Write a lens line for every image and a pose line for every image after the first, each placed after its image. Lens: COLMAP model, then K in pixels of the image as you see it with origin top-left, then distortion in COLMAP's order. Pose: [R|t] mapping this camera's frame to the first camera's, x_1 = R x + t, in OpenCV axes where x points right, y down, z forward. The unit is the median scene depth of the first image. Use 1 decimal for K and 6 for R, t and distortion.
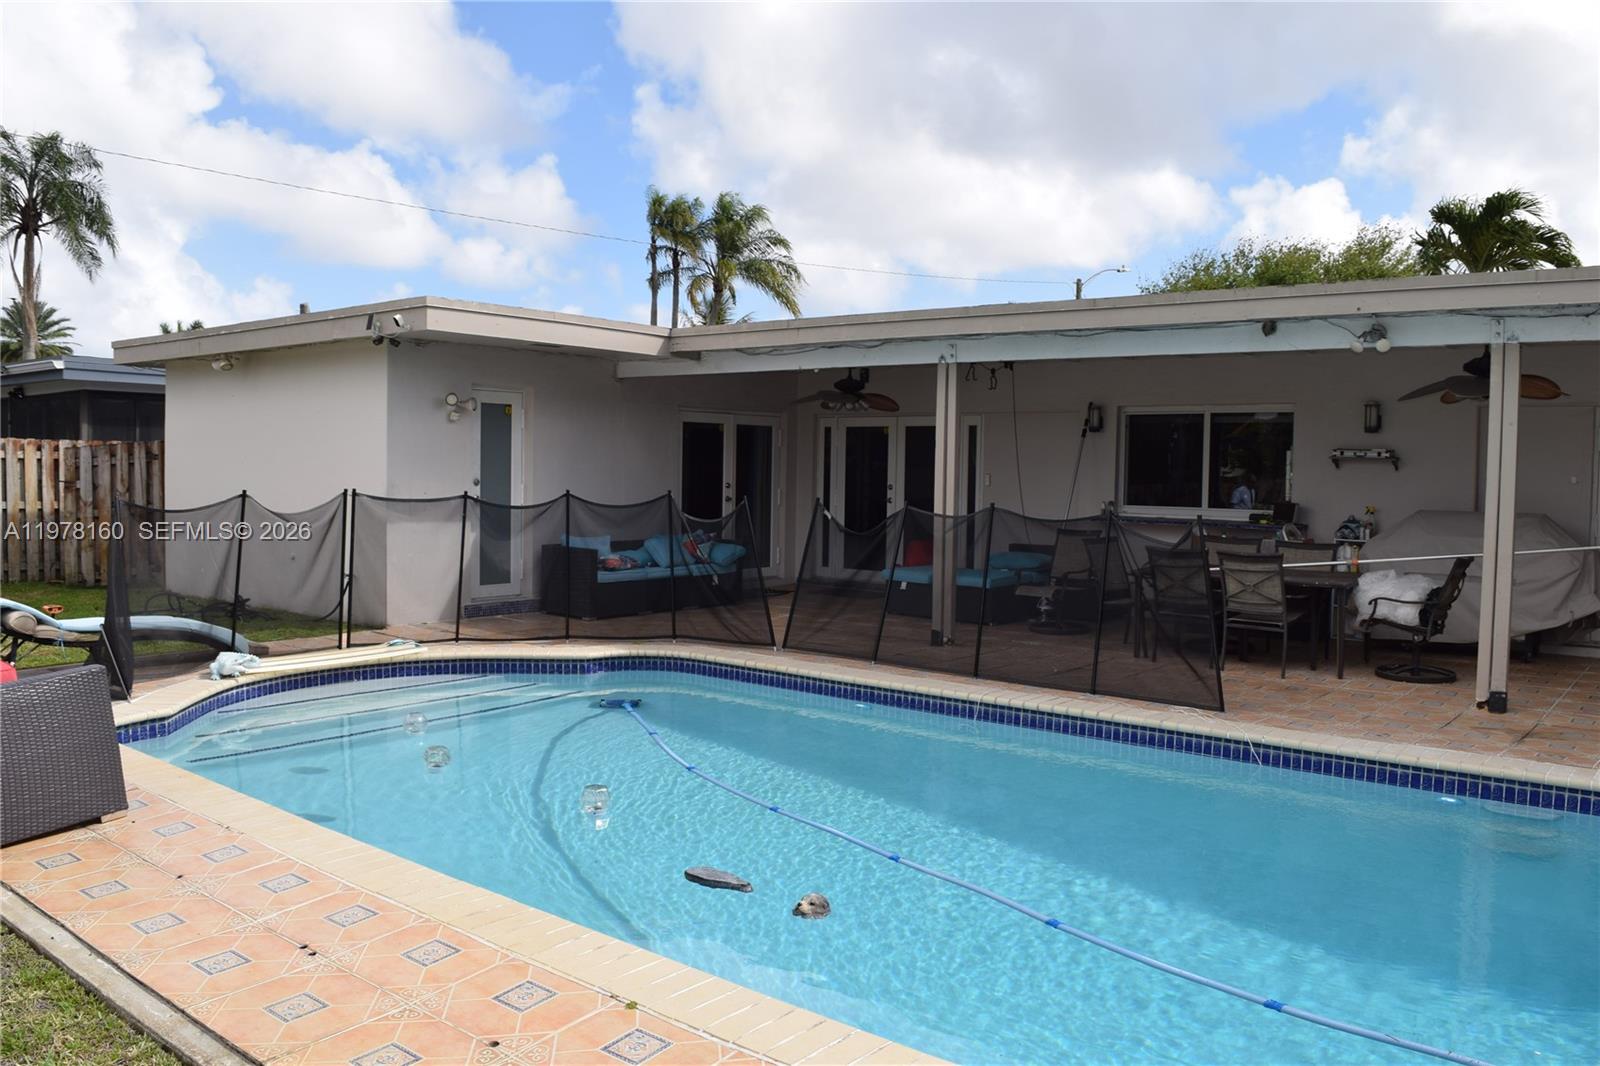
lens RADIAL K [[1259.1, 0, 789.4], [0, 1259.1, 528.1], [0, 0, 1]] dist [-0.096018, 0.024399]
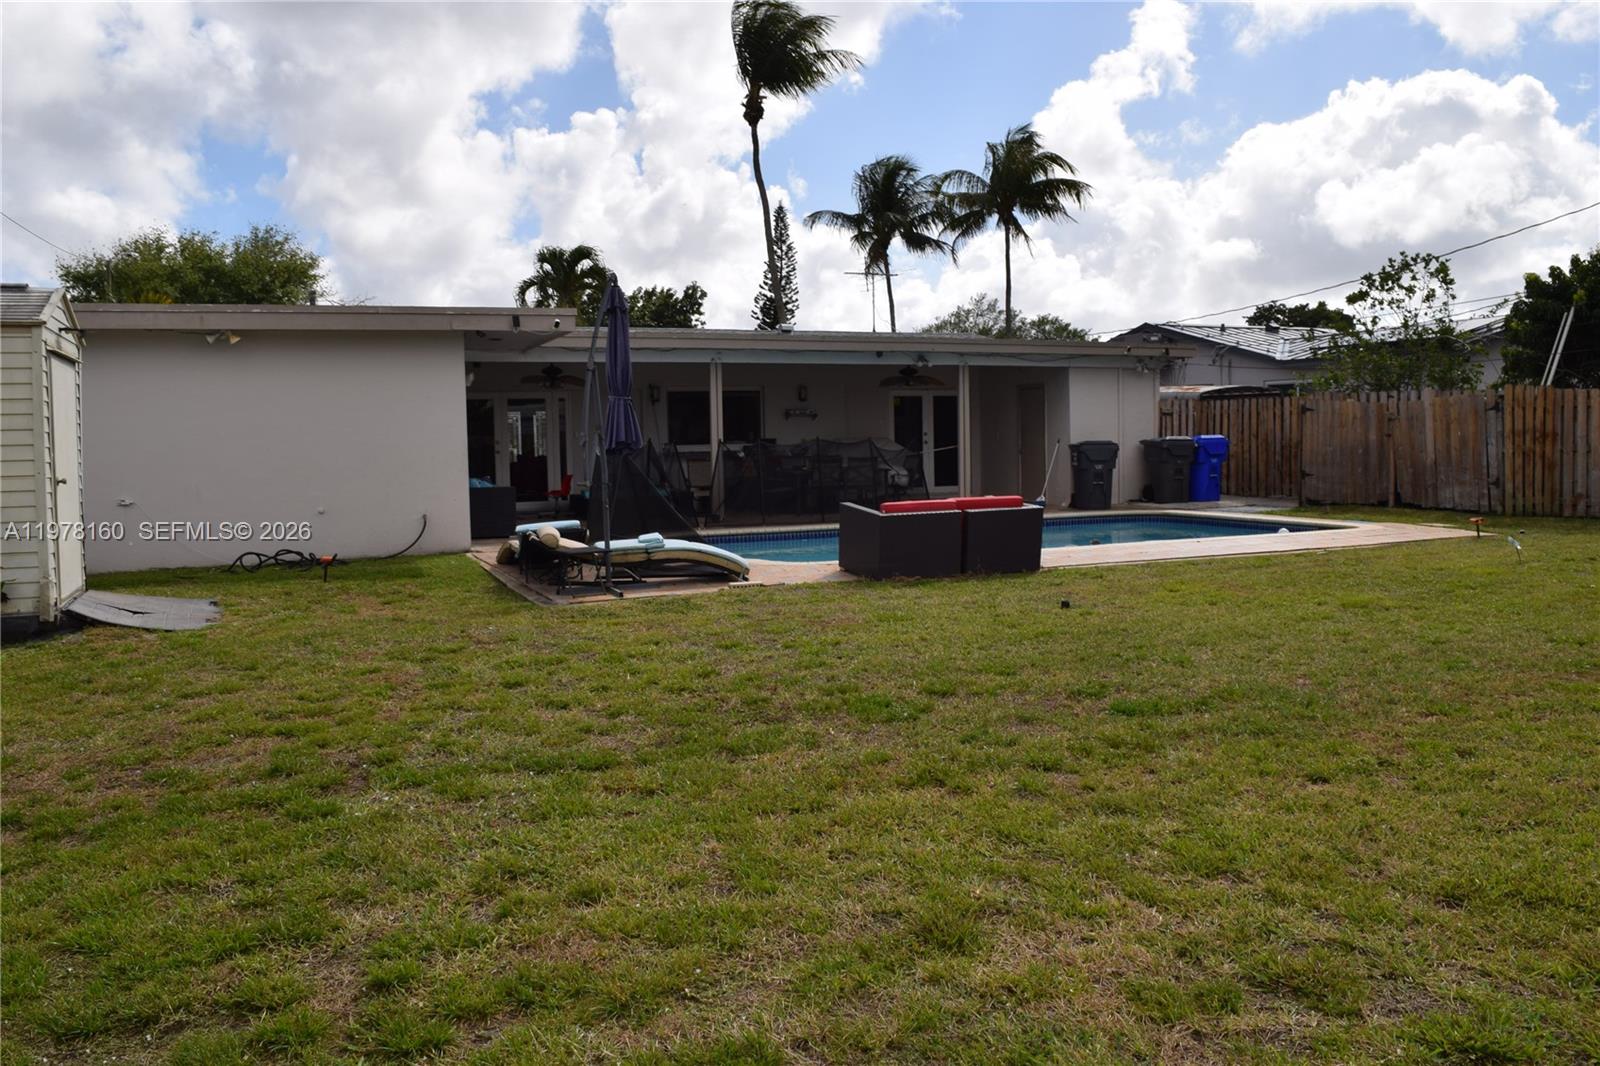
lens RADIAL K [[1239.1, 0, 800.0], [0, 1239.1, 533.0], [0, 0, 1]] dist [-0.100014, 0.040708]
pose [[0.455600, -0.092820, 0.885332, -1.336978], [0.070031, 0.995204, 0.068300, -0.003024], [-0.887426, 0.030883, 0.459915, 0.095142]]
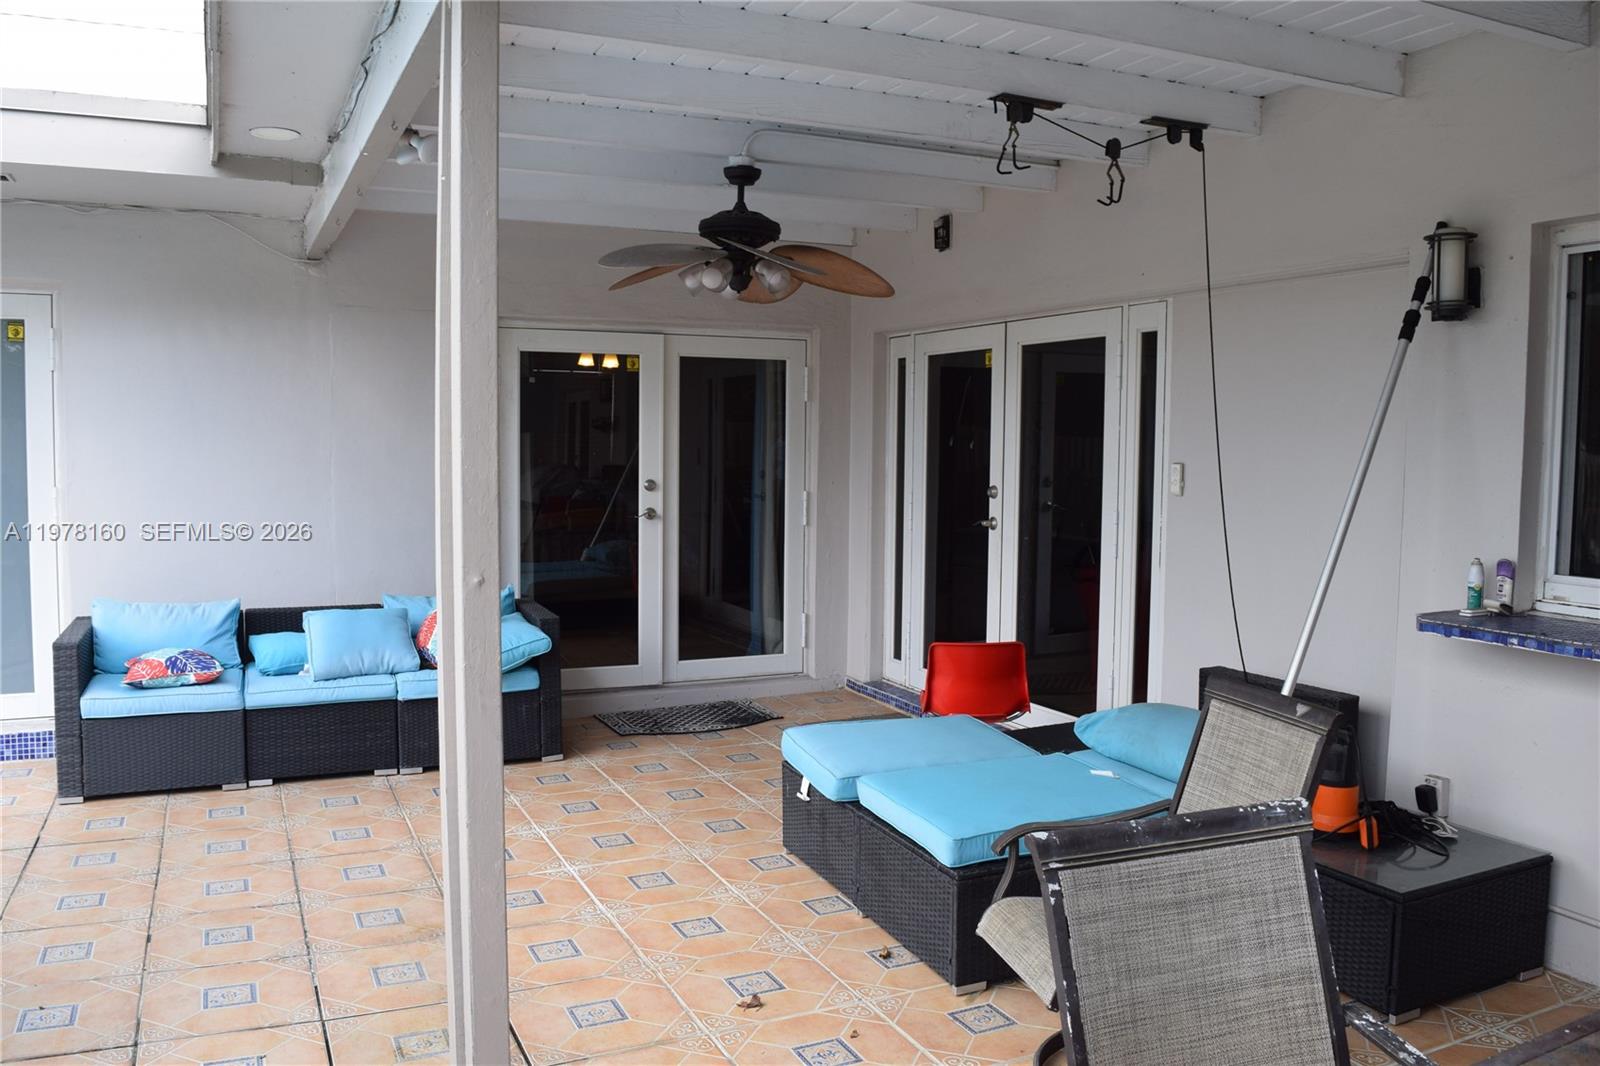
lens RADIAL K [[1239.1, 0, 800.0], [0, 1239.1, 533.0], [0, 0, 1]] dist [-0.100014, 0.040708]
pose [[0.905466, 0.023780, -0.423751, 0.267040], [-0.014983, 0.999598, 0.024081, -0.037485], [0.424154, -0.015455, 0.905458, 0.801977]]
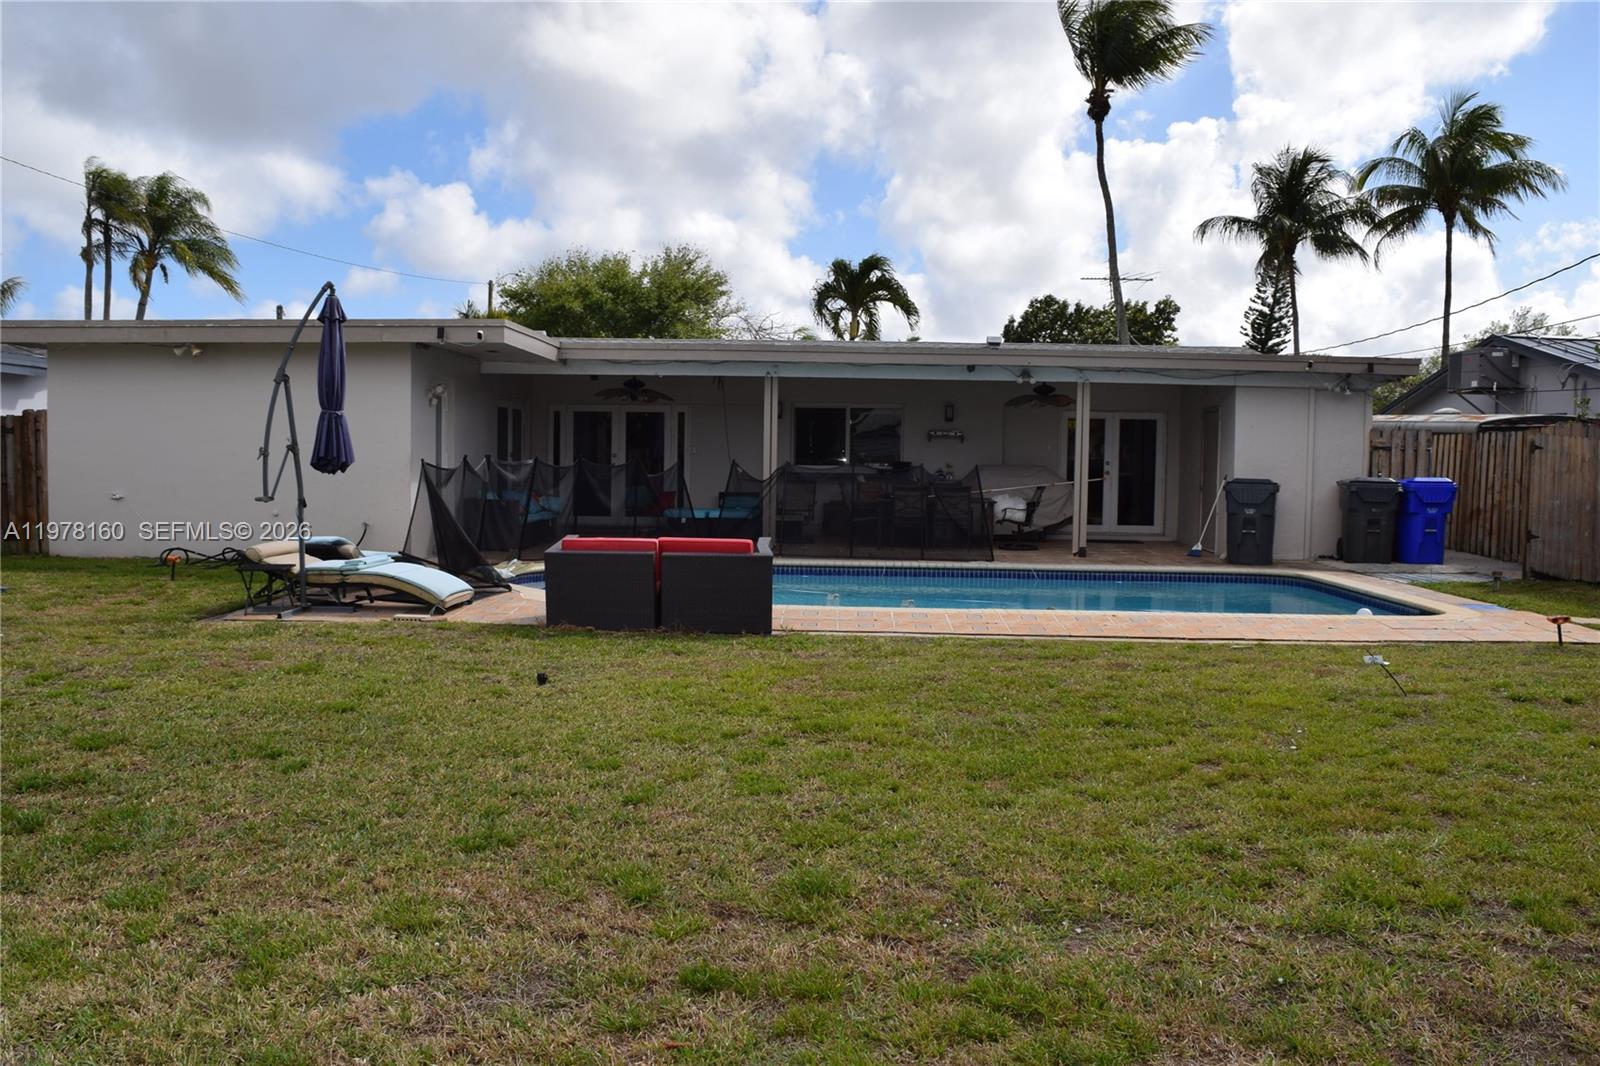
lens RADIAL K [[1239.1, 0, 800.0], [0, 1239.1, 533.0], [0, 0, 1]] dist [-0.100014, 0.040708]
pose [[0.790750, -0.042371, 0.610671, -0.804744], [0.027939, 0.999060, 0.033142, 0.018116], [-0.611502, -0.009145, 0.791190, -0.283631]]
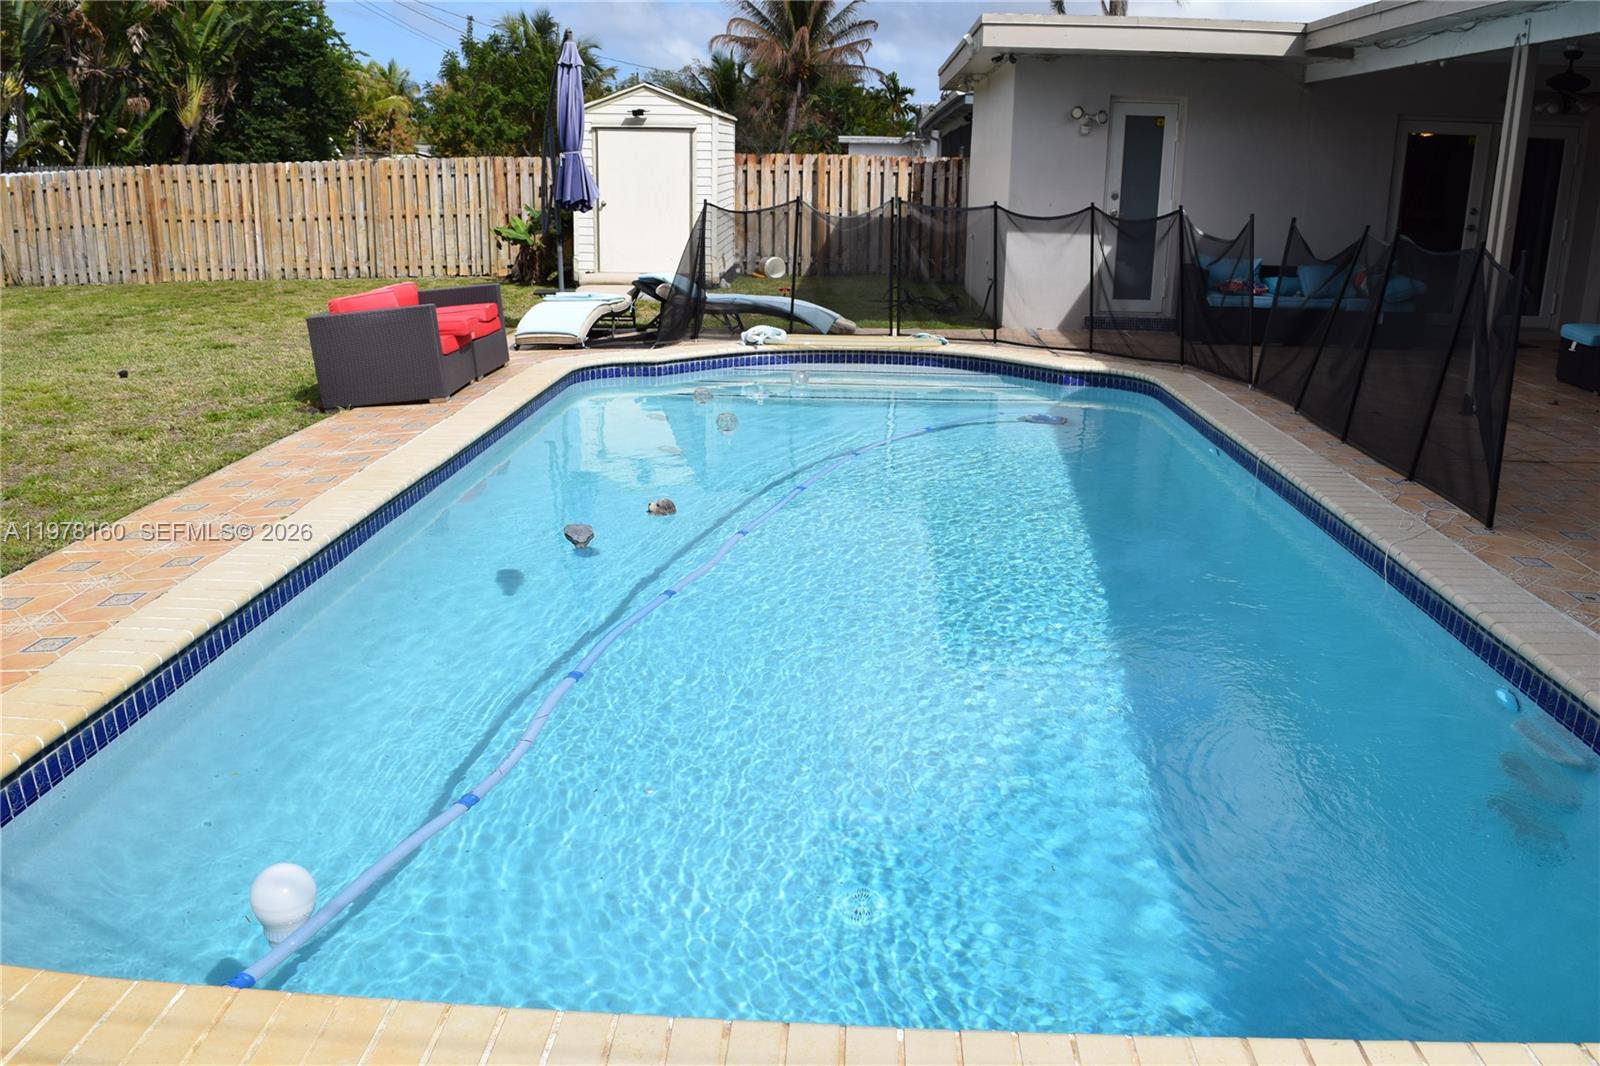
lens RADIAL K [[1259.1, 0, 789.4], [0, 1259.1, 528.1], [0, 0, 1]] dist [-0.096018, 0.024399]
pose [[0.594903, 0.213247, -0.774994, 0.469839], [-0.041262, 0.970997, 0.235505, -0.002004], [0.802738, -0.108125, 0.586448, 0.184688]]
